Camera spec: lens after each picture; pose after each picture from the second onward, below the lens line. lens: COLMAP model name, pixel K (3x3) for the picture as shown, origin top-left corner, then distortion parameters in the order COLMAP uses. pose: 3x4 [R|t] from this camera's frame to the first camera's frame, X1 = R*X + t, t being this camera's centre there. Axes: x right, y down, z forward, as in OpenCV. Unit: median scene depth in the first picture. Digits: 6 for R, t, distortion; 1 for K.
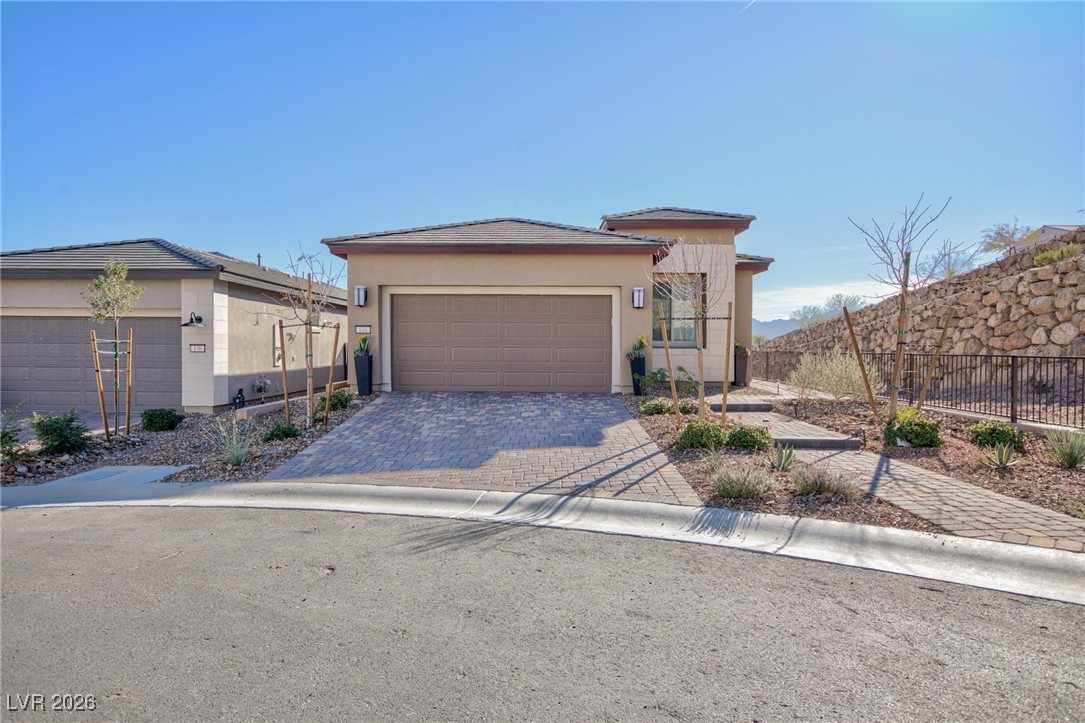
lens RADIAL K [[650.8, 0, 543.5], [0, 650.8, 360.9], [0, 0, 1]] dist [-0.006066, 0.003675]
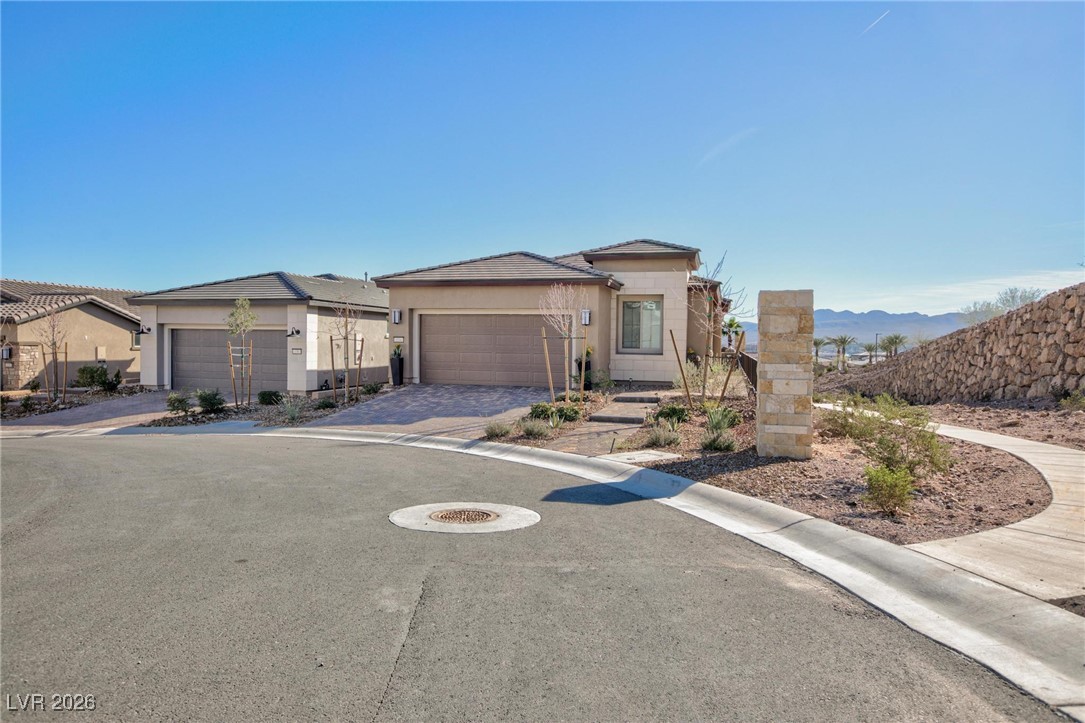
lens RADIAL K [[740.8, 0, 541.8], [0, 740.8, 357.3], [0, 0, 1]] dist [-0.002958, -0.001064]
pose [[0.967381, 0.011912, -0.253044, 0.431169], [-0.012454, 0.999922, -0.000543, -0.012020], [0.253018, 0.003677, 0.967455, -0.486371]]
